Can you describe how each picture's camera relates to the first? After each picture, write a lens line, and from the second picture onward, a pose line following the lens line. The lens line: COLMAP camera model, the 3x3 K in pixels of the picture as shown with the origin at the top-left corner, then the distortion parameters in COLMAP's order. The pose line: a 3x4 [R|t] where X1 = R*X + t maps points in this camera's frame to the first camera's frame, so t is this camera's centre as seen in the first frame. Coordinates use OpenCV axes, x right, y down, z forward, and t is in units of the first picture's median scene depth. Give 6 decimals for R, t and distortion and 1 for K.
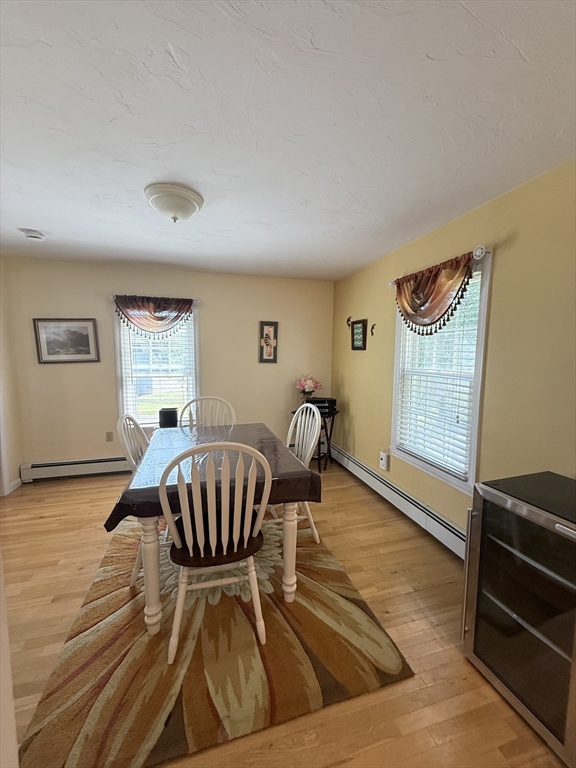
lens RADIAL K [[308.1, 0, 289.4], [0, 308.1, 385.0], [0, 0, 1]] dist [0.000105, 0.000659]
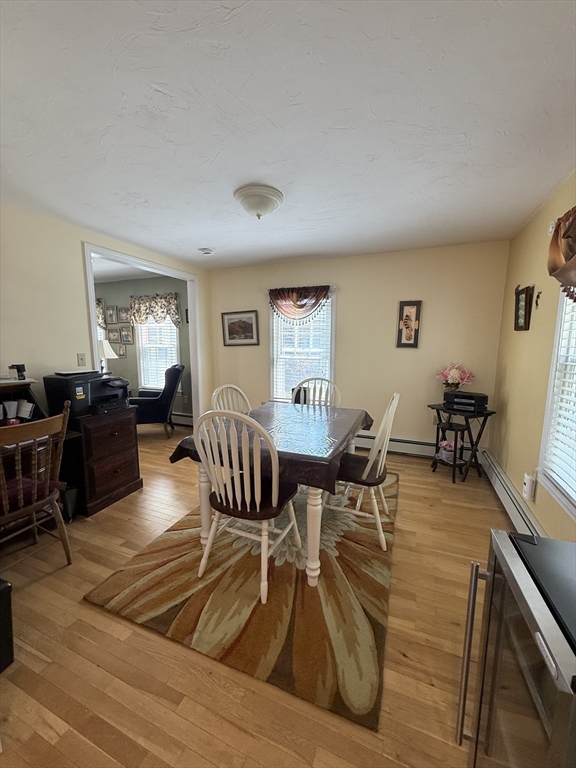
lens RADIAL K [[308.1, 0, 288.2], [0, 308.1, 385.0], [0, 0, 1]] dist [0.000105, 0.000659]
pose [[0.781636, 0.084760, -0.617949, 0.397014], [-0.060649, 0.996357, 0.059949, 0.005724], [0.620779, -0.009380, 0.783929, 0.146208]]
